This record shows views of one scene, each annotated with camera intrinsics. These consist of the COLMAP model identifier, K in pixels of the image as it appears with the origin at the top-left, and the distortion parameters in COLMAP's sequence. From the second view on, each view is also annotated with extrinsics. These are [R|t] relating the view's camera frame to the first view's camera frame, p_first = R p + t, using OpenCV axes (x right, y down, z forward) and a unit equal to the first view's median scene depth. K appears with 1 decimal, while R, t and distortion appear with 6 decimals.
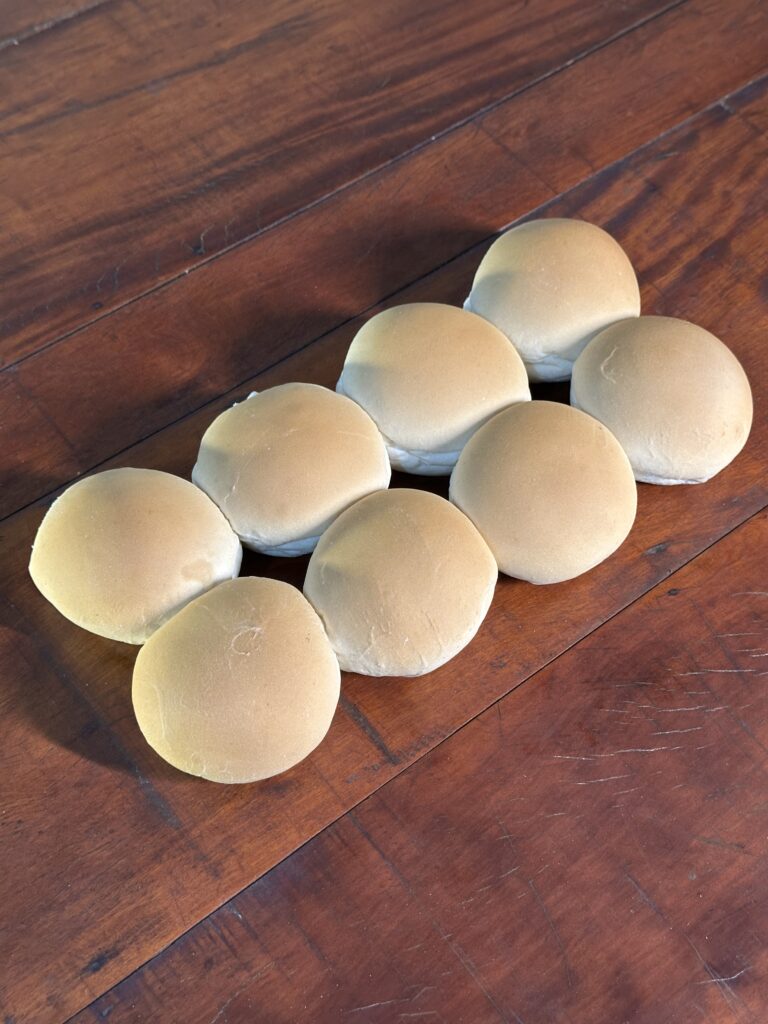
lens RADIAL K [[1459.2, 0, 384.0], [0, 1459.2, 512.0], [0, 0, 1]] dist [0.195087, -0.453580]
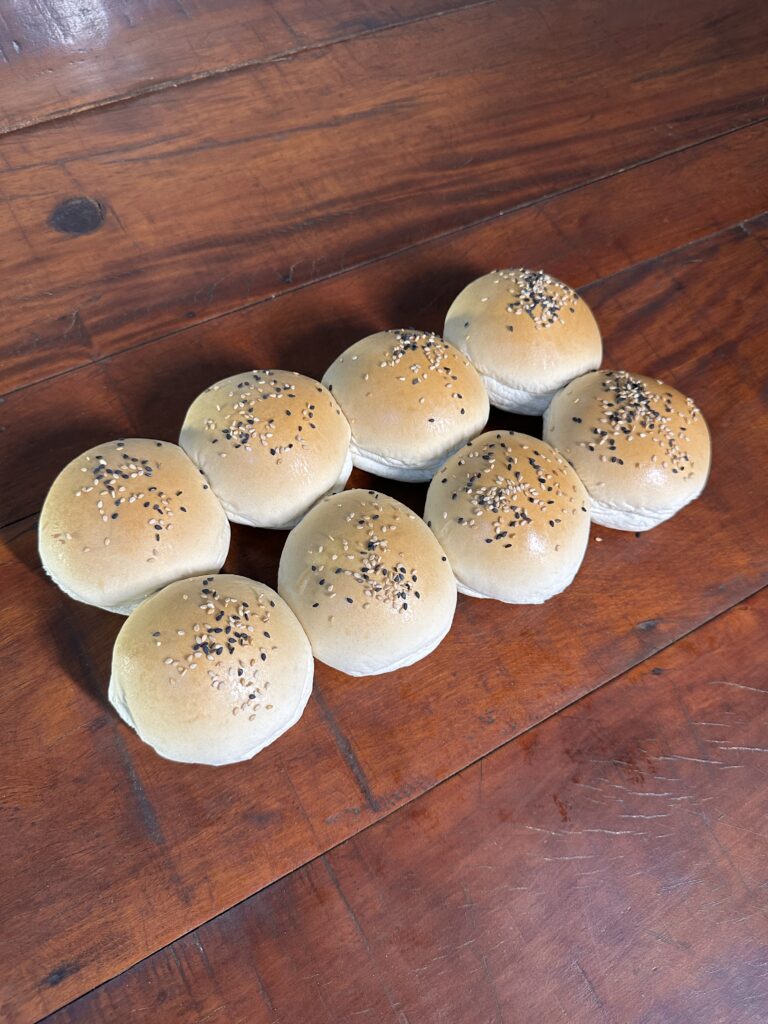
lens RADIAL K [[747.8, 0, 384.0], [0, 747.8, 512.0], [0, 0, 1]] dist [-0.033517, 0.009563]
pose [[0.986233, 0.163995, -0.021210, -0.008379], [-0.160075, 0.978992, 0.126297, -0.089172], [0.041477, -0.121163, 0.991766, 0.423009]]
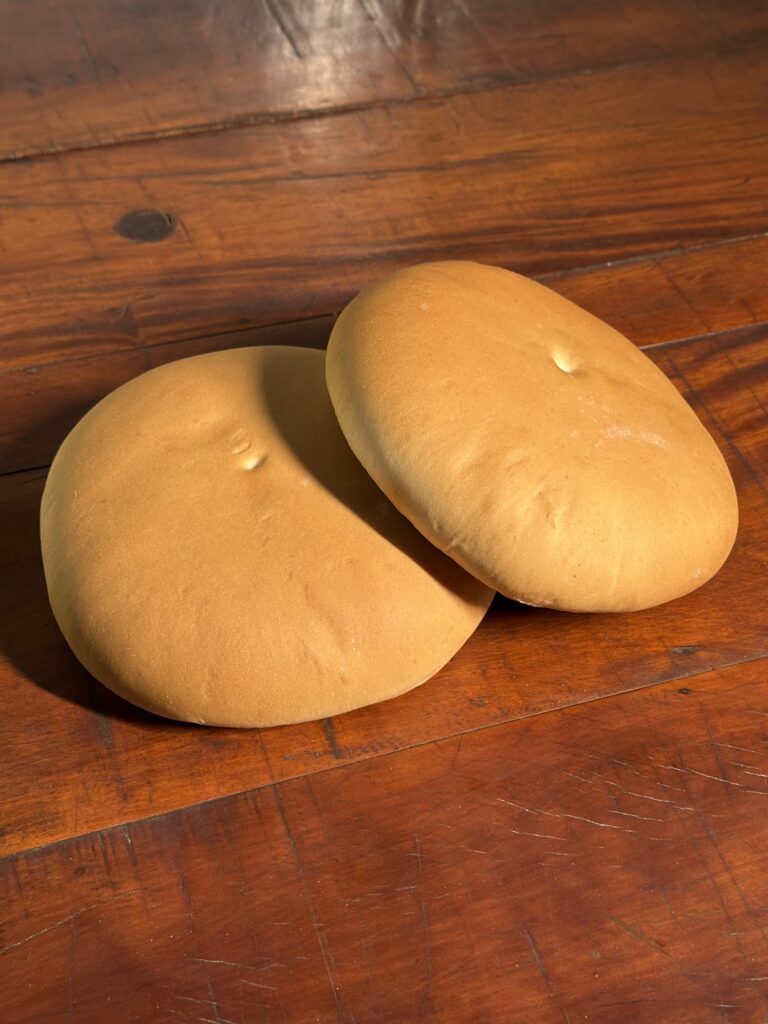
lens RADIAL K [[1449.0, 0, 384.0], [0, 1449.0, 512.0], [0, 0, 1]] dist [0.188392, -0.396282]
pose [[0.940637, 0.242273, -0.237711, 0.192240], [-0.286723, 0.941984, -0.174520, 0.151045], [0.181639, 0.232317, 0.955529, 0.038307]]
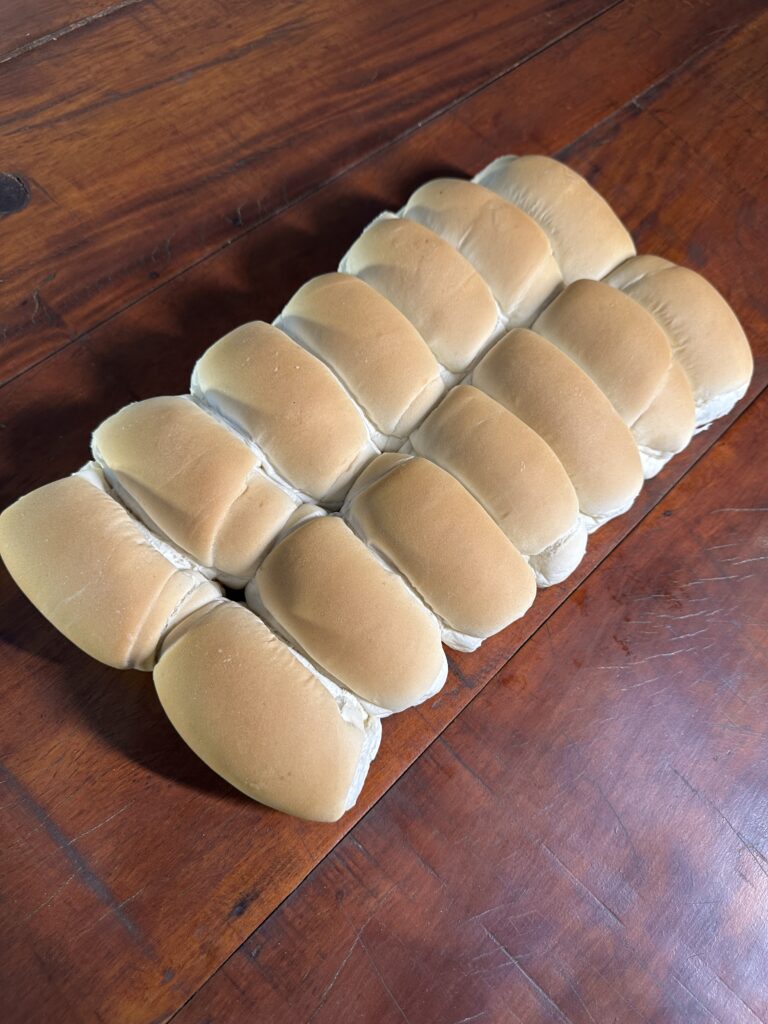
lens RADIAL K [[747.8, 0, 384.0], [0, 747.8, 512.0], [0, 0, 1]] dist [-0.033517, 0.009563]
pose [[0.988307, -0.062707, 0.138989, -0.113819], [0.033652, 0.978748, 0.202289, -0.073803], [-0.148720, -0.195246, 0.969413, 0.394698]]
